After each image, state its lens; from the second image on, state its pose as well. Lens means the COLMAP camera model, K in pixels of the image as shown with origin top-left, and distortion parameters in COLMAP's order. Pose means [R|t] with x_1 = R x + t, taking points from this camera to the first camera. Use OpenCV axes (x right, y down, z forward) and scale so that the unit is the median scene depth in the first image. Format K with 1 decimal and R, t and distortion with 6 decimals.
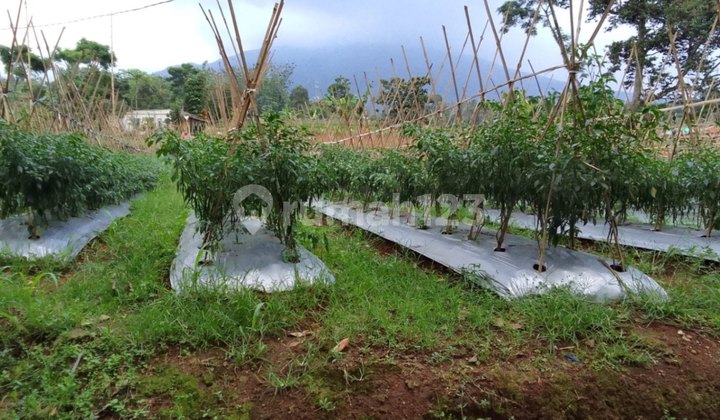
lens RADIAL K [[611.9, 0, 360.0], [0, 611.9, 210.0], [0, 0, 1]] dist [0.004977, -0.094696]
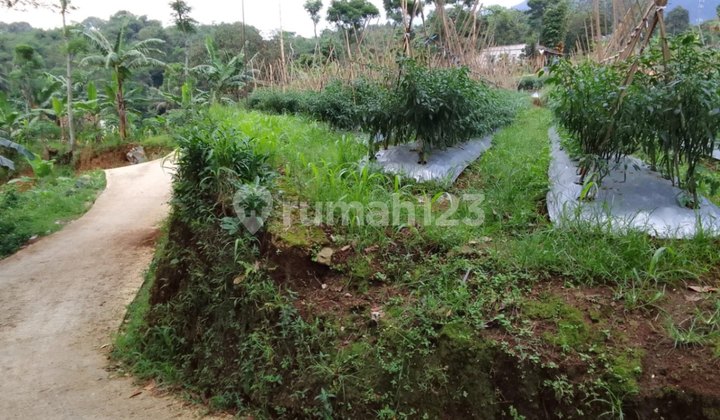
lens RADIAL K [[611.9, 0, 360.0], [0, 611.9, 210.0], [0, 0, 1]] dist [0.004977, -0.094696]
pose [[0.752715, 0.118826, -0.647535, 0.097942], [-0.033600, 0.989229, 0.142471, -0.019910], [0.657489, -0.085483, 0.748599, 0.042848]]
